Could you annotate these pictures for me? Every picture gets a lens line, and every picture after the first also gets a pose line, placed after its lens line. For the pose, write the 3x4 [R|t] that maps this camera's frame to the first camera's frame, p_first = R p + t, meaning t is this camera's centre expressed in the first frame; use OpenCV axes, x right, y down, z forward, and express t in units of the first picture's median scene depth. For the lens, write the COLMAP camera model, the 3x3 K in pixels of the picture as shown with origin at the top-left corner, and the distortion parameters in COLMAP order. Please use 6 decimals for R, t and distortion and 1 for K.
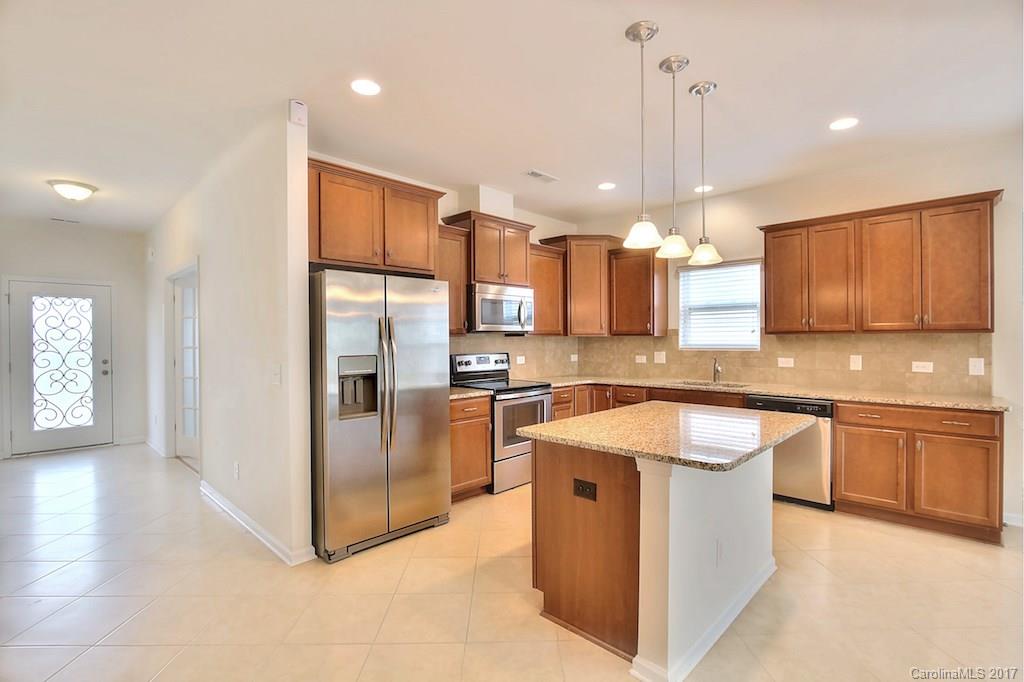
lens RADIAL K [[473.8, 0, 519.2], [0, 473.8, 337.6], [0, 0, 1]] dist [0.000084, 0.000132]
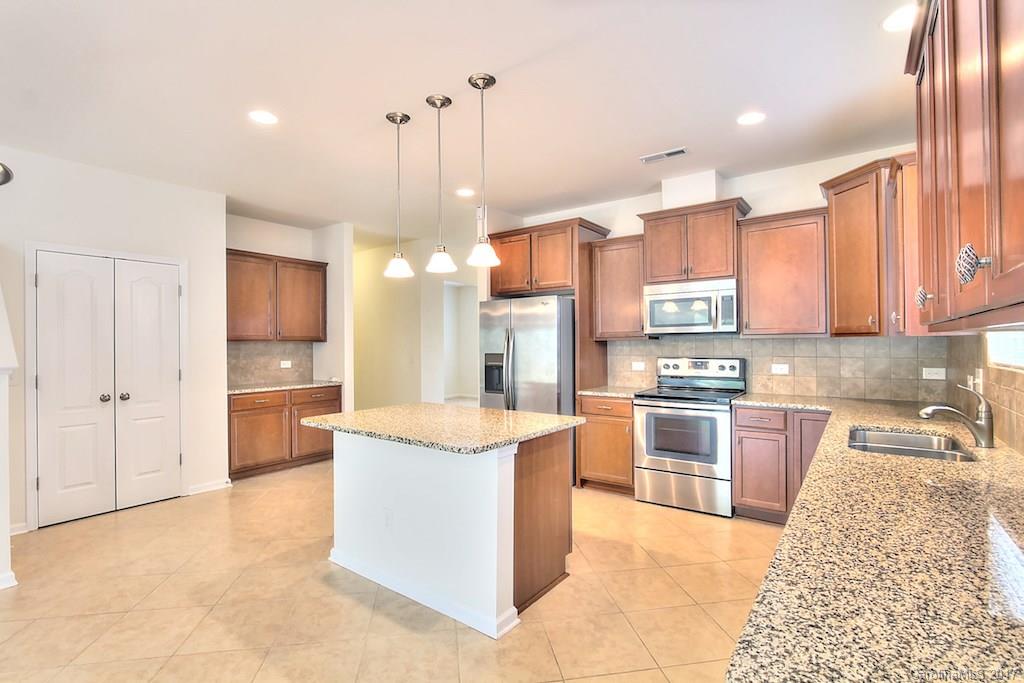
lens RADIAL K [[469.6, 0, 521.8], [0, 469.6, 357.7], [0, 0, 1]] dist [-0.001155, -0.000034]
pose [[0.303178, 0.032517, -0.952379, 0.802463], [0.003616, 0.999371, 0.035273, 0.001728], [0.952927, -0.014138, 0.302870, 0.487598]]
